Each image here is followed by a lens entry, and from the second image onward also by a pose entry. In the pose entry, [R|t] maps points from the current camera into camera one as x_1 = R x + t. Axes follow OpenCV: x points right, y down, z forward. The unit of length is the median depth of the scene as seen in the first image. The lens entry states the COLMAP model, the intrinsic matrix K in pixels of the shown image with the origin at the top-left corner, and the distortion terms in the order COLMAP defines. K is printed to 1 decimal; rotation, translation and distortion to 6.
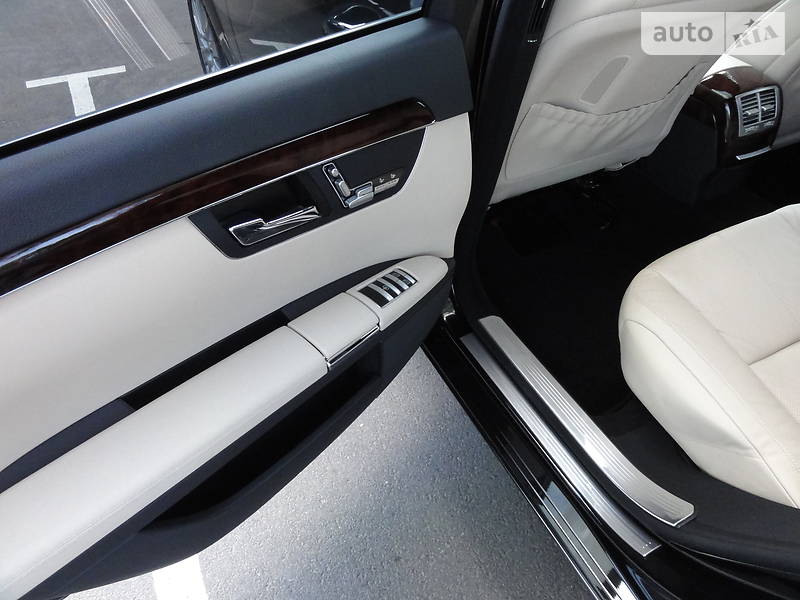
lens RADIAL K [[563.3, 0, 404.2], [0, 563.3, 298.9], [0, 0, 1]] dist [-0.010681, 0.003516]
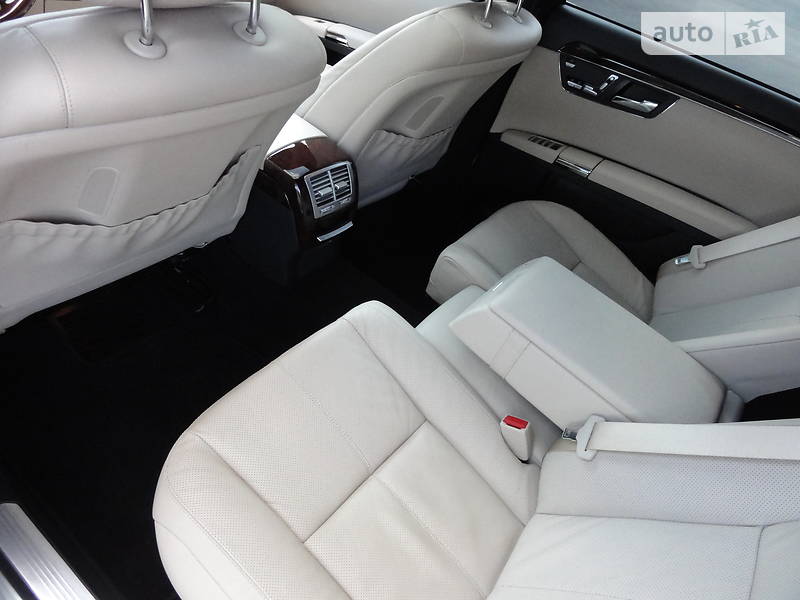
lens RADIAL K [[563.3, 0, 404.2], [0, 563.3, 298.9], [0, 0, 1]] dist [-0.010681, 0.003516]
pose [[0.867853, -0.120205, 0.482061, 0.264224], [0.103940, 0.992746, 0.060425, -0.199726], [-0.485828, -0.002334, 0.874051, 0.124632]]
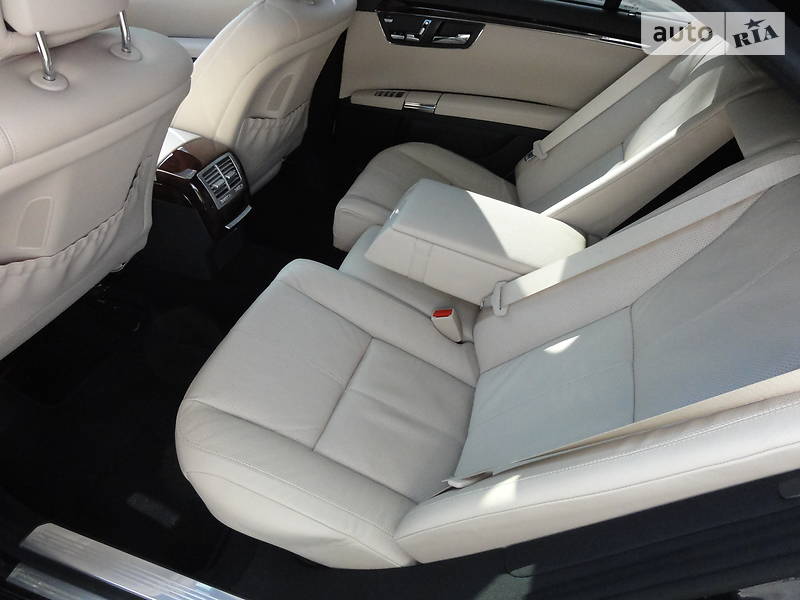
lens RADIAL K [[563.3, 0, 404.2], [0, 563.3, 298.9], [0, 0, 1]] dist [-0.010681, 0.003516]
pose [[0.684496, -0.393240, 0.613863, 0.139922], [0.404282, 0.905458, 0.129236, -0.138899], [-0.606648, 0.159712, 0.778762, 0.030404]]
